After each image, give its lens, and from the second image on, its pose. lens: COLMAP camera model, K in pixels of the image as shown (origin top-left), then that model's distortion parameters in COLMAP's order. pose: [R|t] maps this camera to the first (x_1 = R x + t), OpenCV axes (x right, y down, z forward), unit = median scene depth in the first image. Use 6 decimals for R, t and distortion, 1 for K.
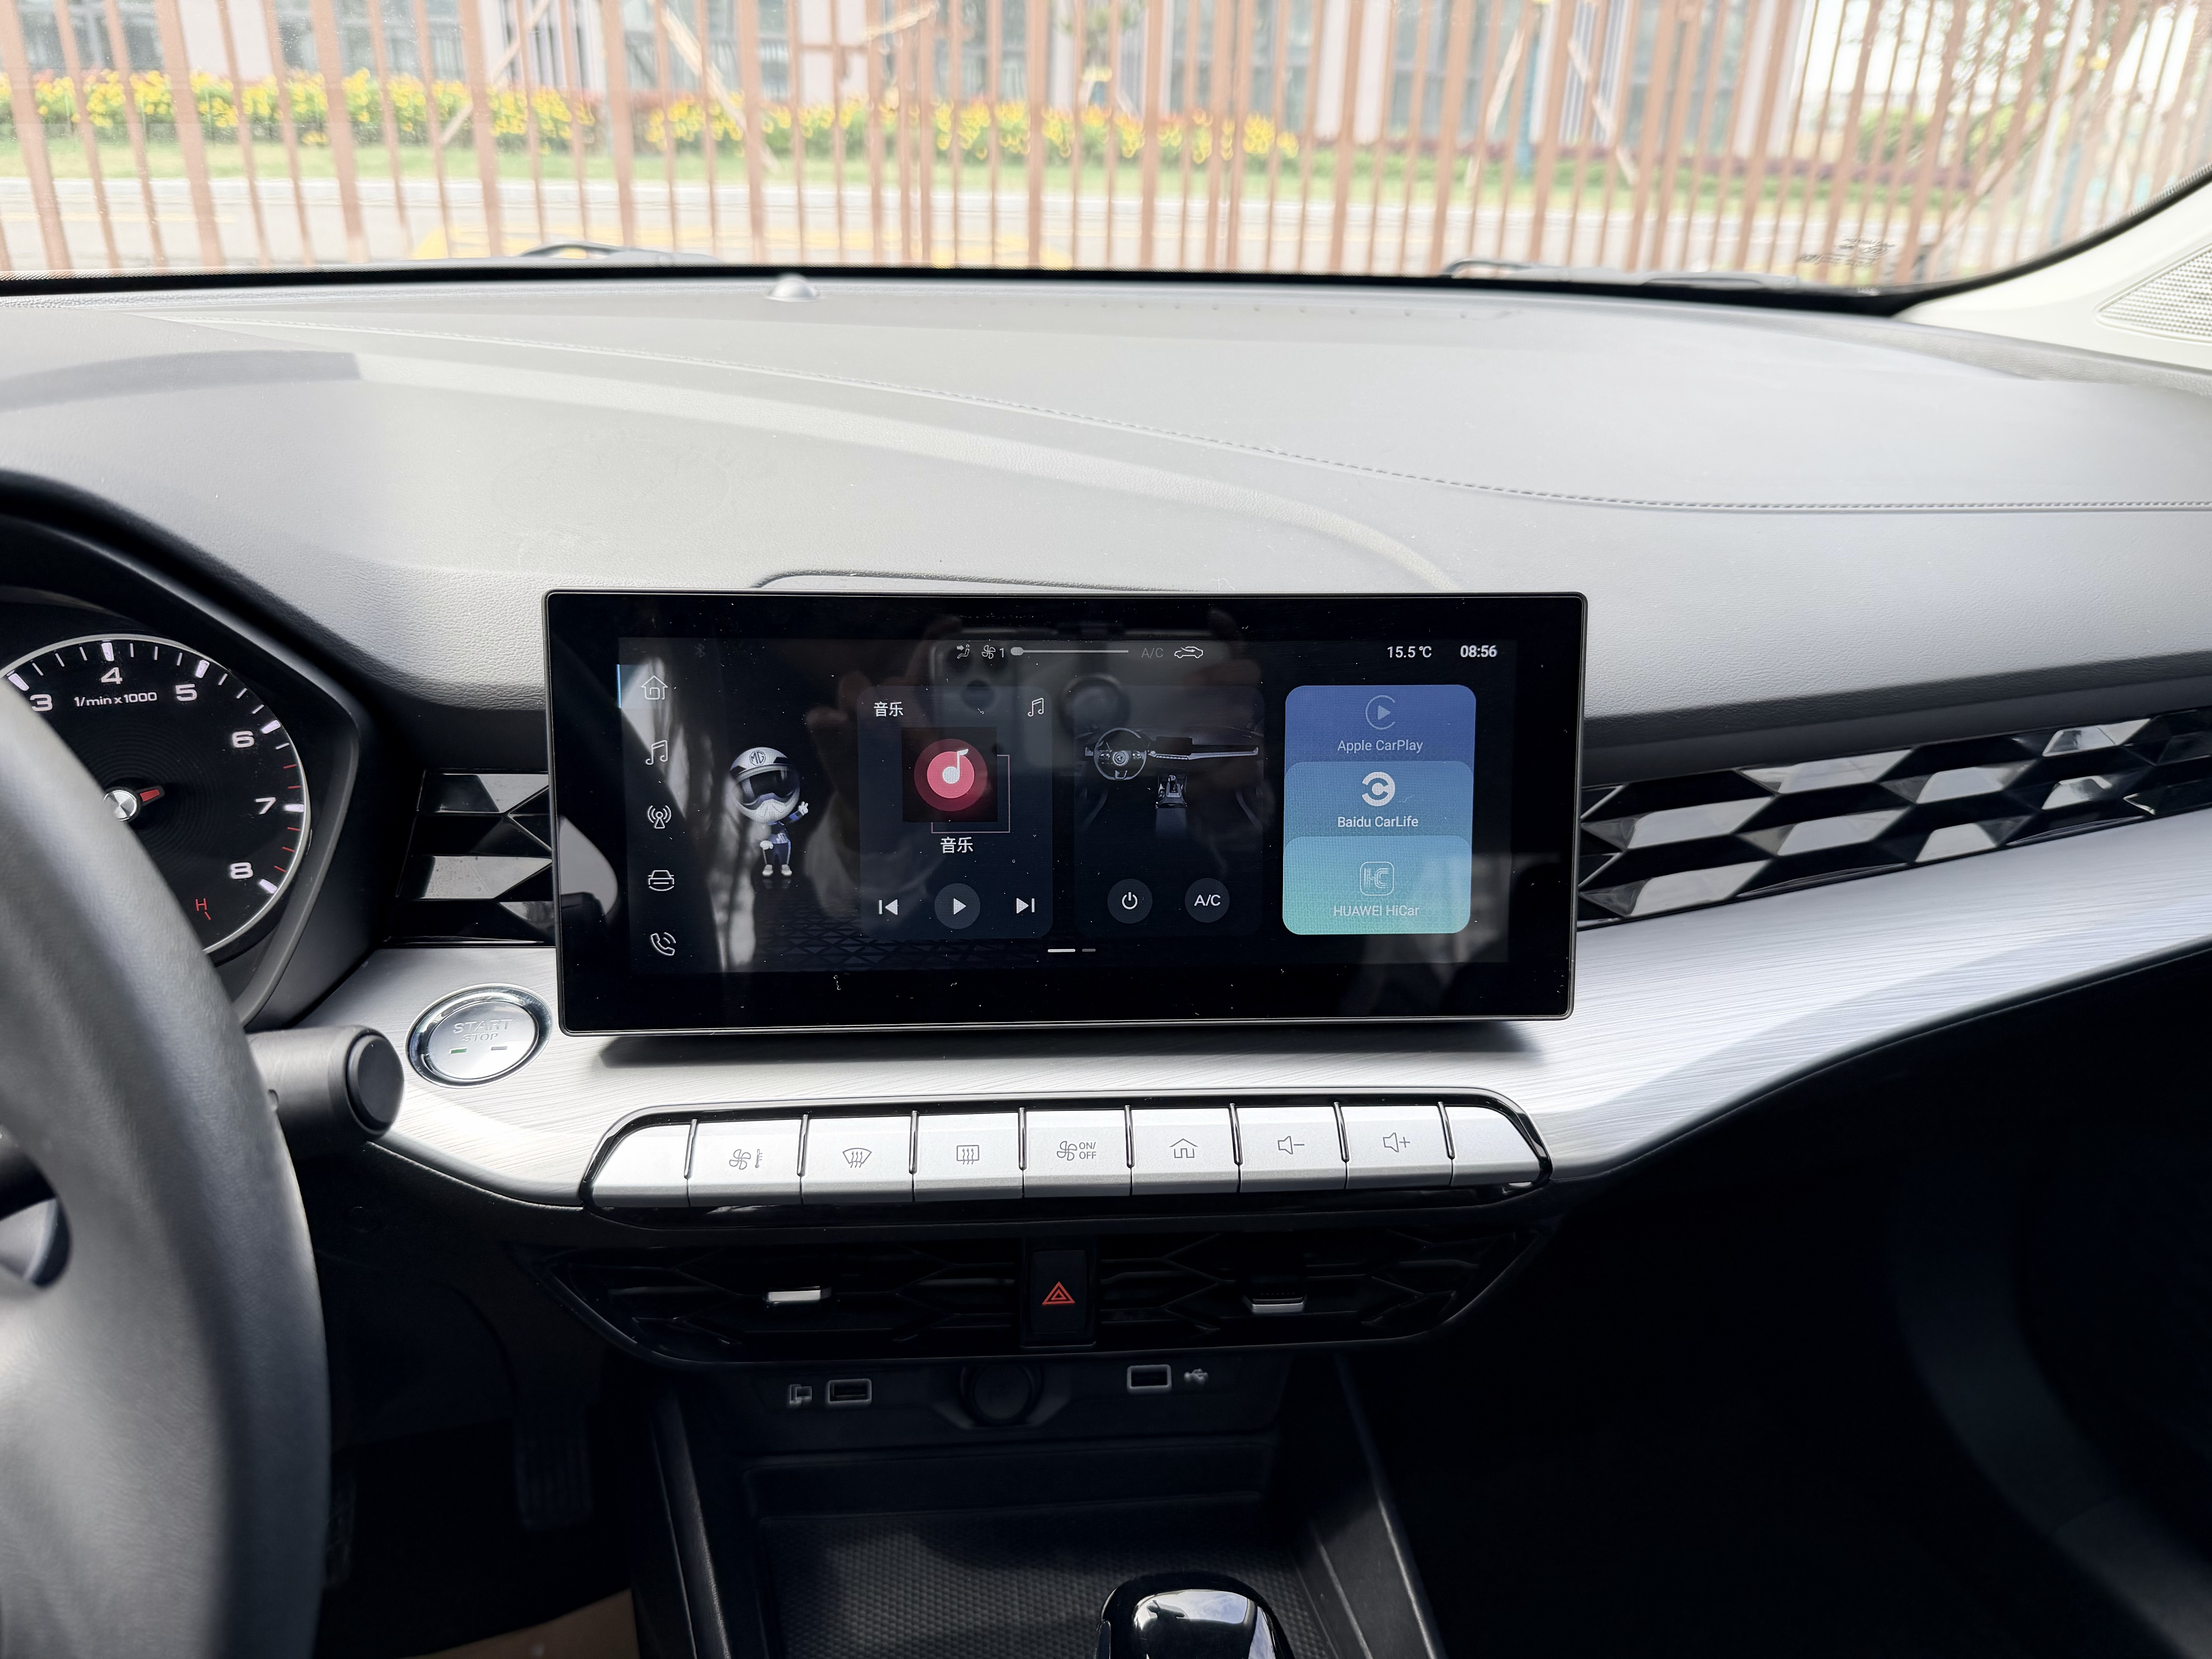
lens RADIAL K [[1575.7, 0, 1100.9], [0, 1575.7, 839.0], [0, 0, 1]] dist [0.044838, -0.074197]
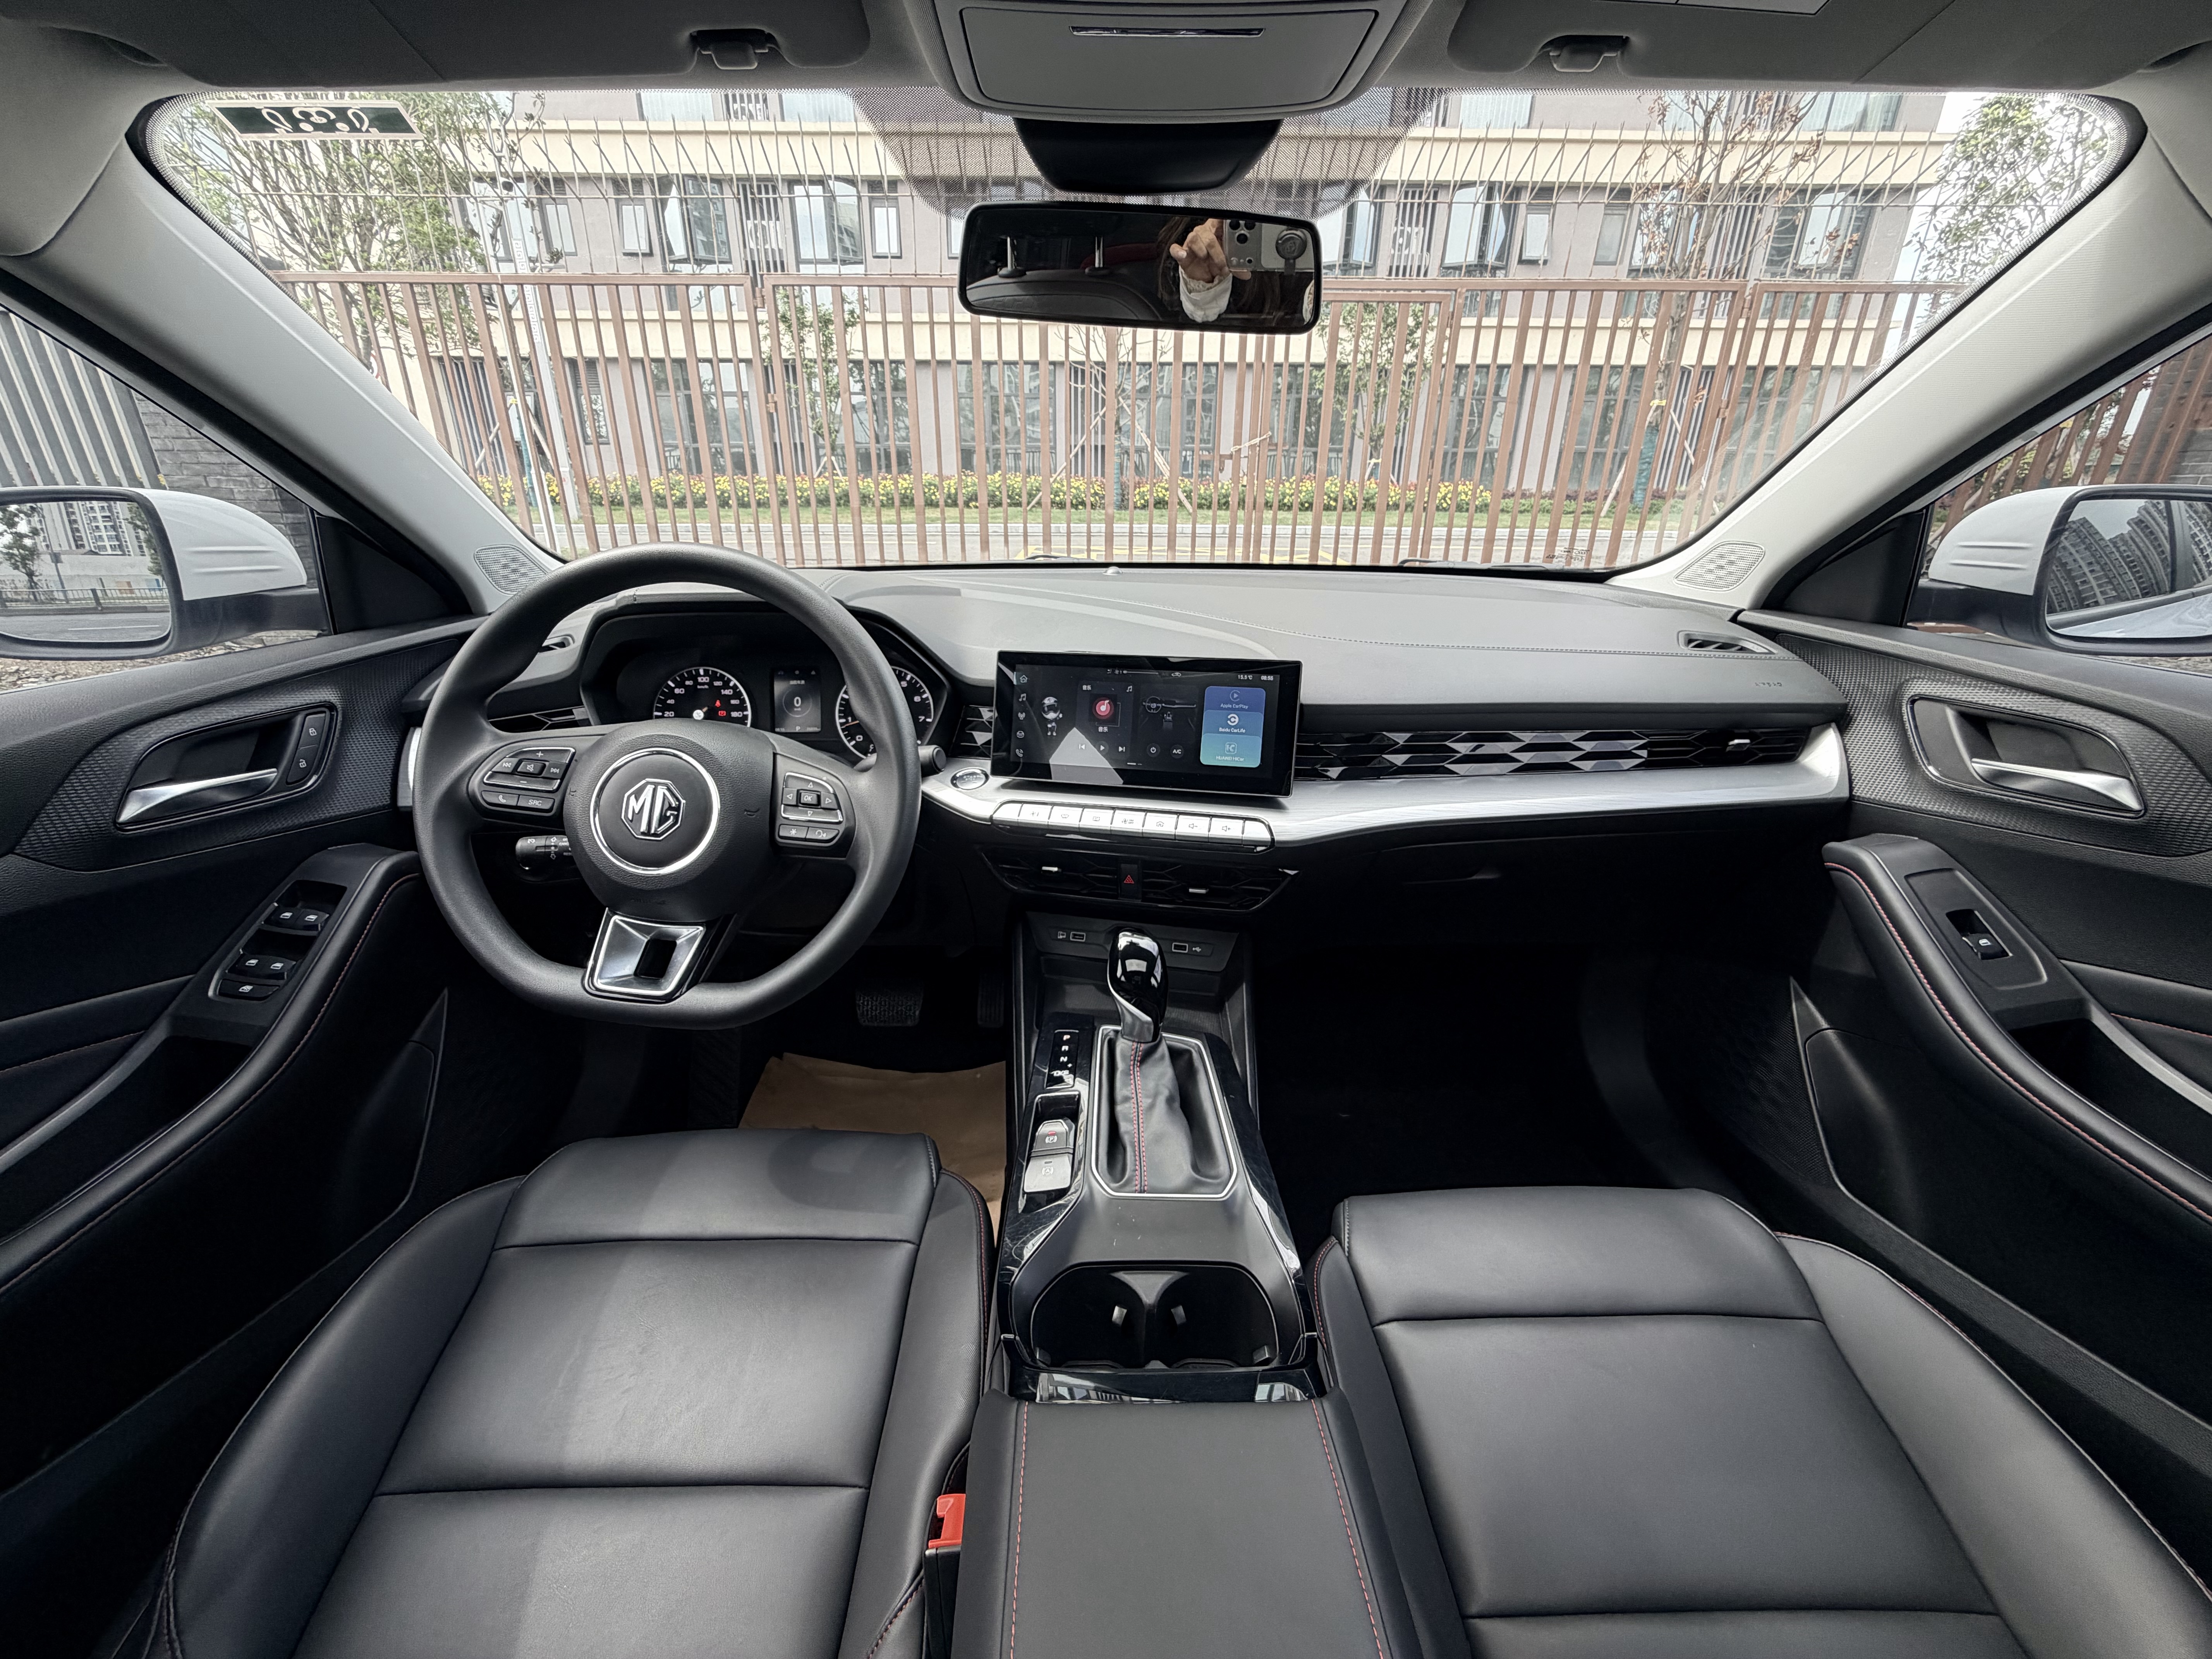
lens RADIAL K [[888.0, 0, 1101.2], [0, 888.0, 838.4], [0, 0, 1]] dist [-0.000697, -0.001335]
pose [[0.956499, 0.085599, -0.278895, 0.395893], [-0.098703, 0.994561, -0.033259, 0.262213], [0.274531, 0.059340, 0.959746, -0.703288]]
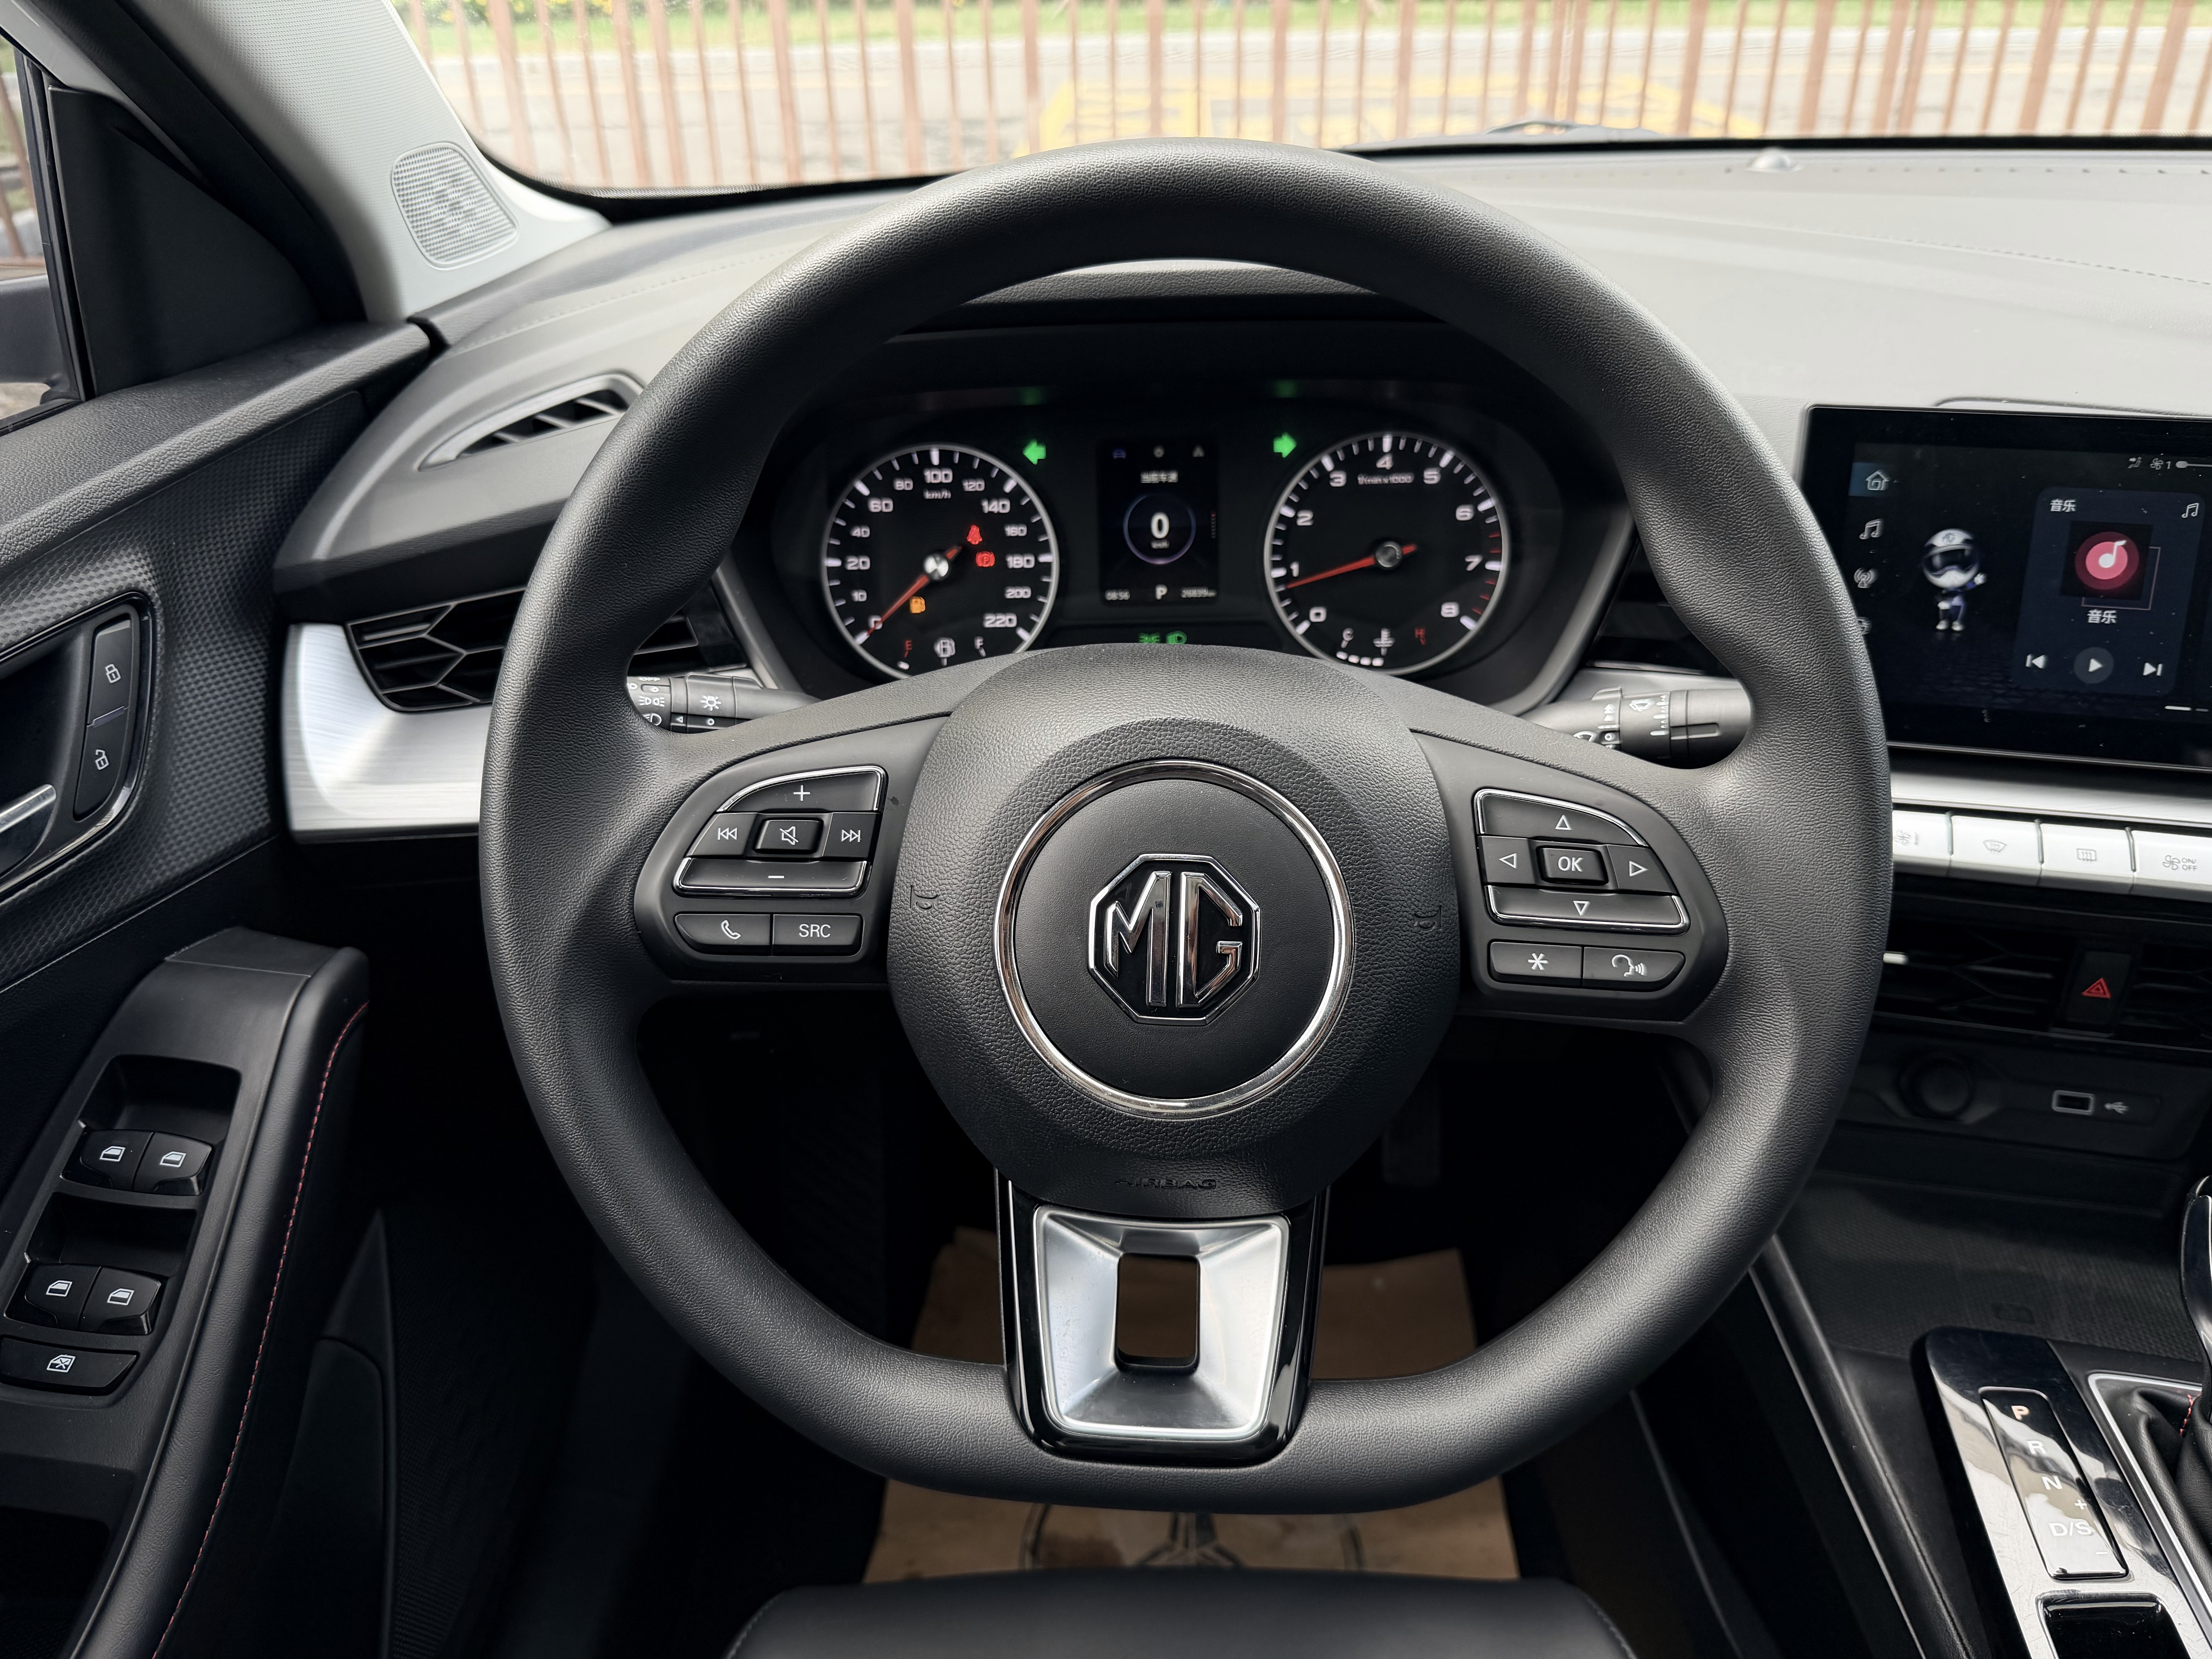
lens RADIAL K [[1575.7, 0, 1092.5], [0, 1575.7, 840.7], [0, 0, 1]] dist [0.044838, -0.074197]
pose [[0.946441, 0.111746, -0.302924, -0.402681], [-0.085541, 0.991456, 0.098478, 0.112141], [0.311341, -0.067291, 0.947913, -0.423259]]
